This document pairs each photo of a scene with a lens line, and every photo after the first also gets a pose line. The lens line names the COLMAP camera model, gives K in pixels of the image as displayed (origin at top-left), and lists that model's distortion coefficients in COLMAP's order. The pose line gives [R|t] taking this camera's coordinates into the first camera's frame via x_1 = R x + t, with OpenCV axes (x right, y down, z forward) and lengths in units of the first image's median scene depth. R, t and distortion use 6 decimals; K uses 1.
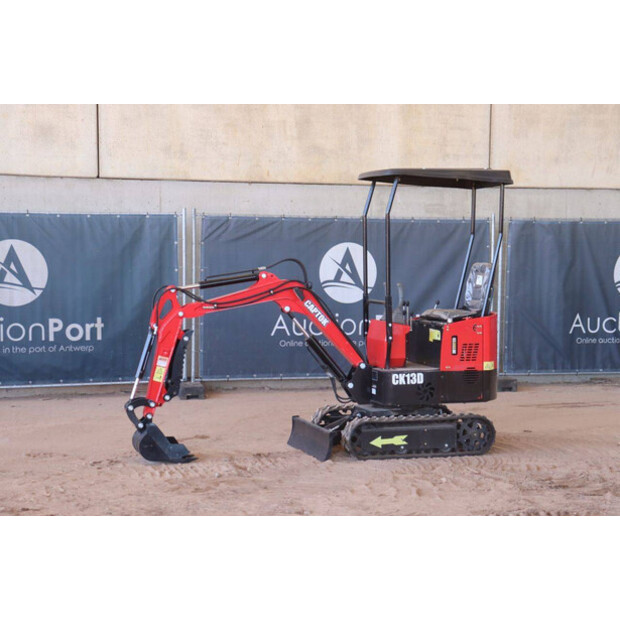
lens RADIAL K [[1233.2, 0, 307.3], [0, 1233.2, 311.0], [0, 0, 1]] dist [0.277377, -0.043004]
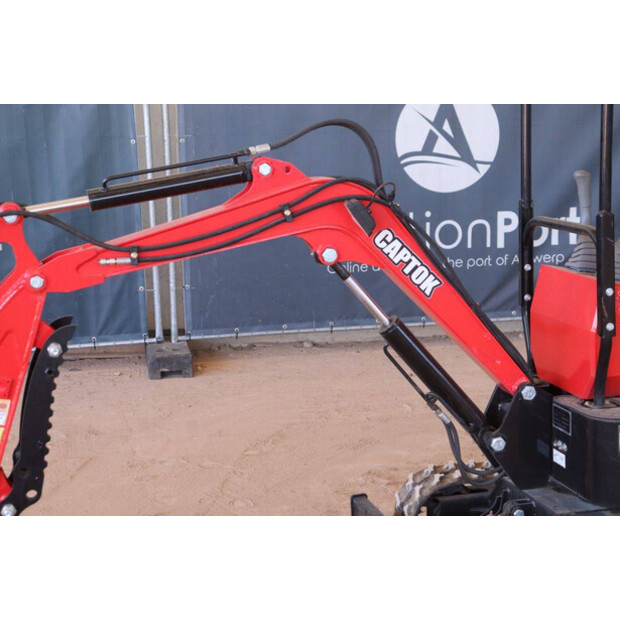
lens RADIAL K [[1233.2, 0, 307.3], [0, 1233.2, 311.0], [0, 0, 1]] dist [0.277377, -0.043004]
pose [[0.998495, -0.020574, -0.050834, -0.003223], [0.026410, 0.992788, 0.116941, -0.021779], [0.048062, -0.118107, 0.991837, 0.462173]]
